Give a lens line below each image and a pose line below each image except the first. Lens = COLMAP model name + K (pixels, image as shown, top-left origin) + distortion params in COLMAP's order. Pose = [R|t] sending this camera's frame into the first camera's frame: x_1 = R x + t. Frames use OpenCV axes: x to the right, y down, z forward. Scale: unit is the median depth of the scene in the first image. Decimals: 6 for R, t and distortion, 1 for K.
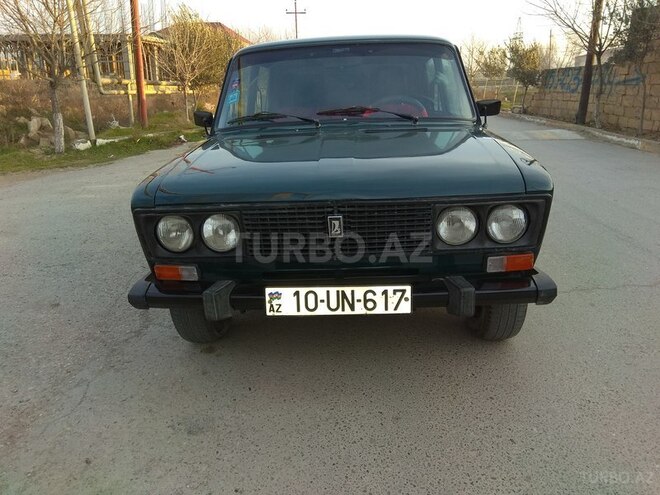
lens RADIAL K [[520.8, 0, 328.3], [0, 520.8, 245.4], [0, 0, 1]] dist [0.045362, -0.082904]
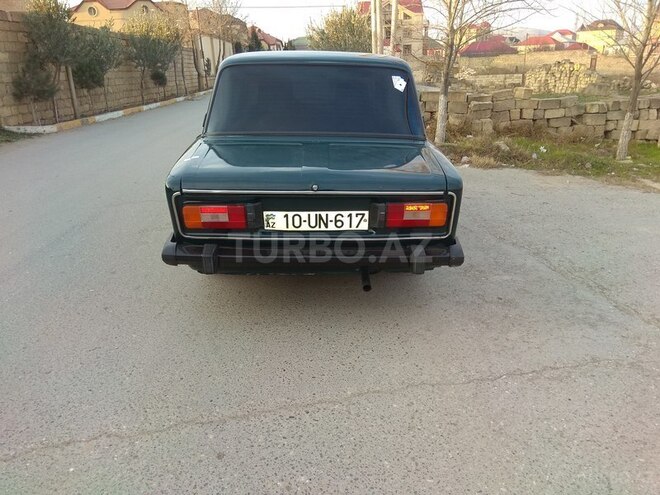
lens RADIAL K [[520.8, 0, 354.5], [0, 520.8, 251.8], [0, 0, 1]] dist [0.045362, -0.082904]
pose [[0.998745, 0.005502, 0.049772, 0.052103], [-0.006106, 0.999909, 0.012005, 0.171223], [-0.049701, -0.012294, 0.998688, -0.395919]]
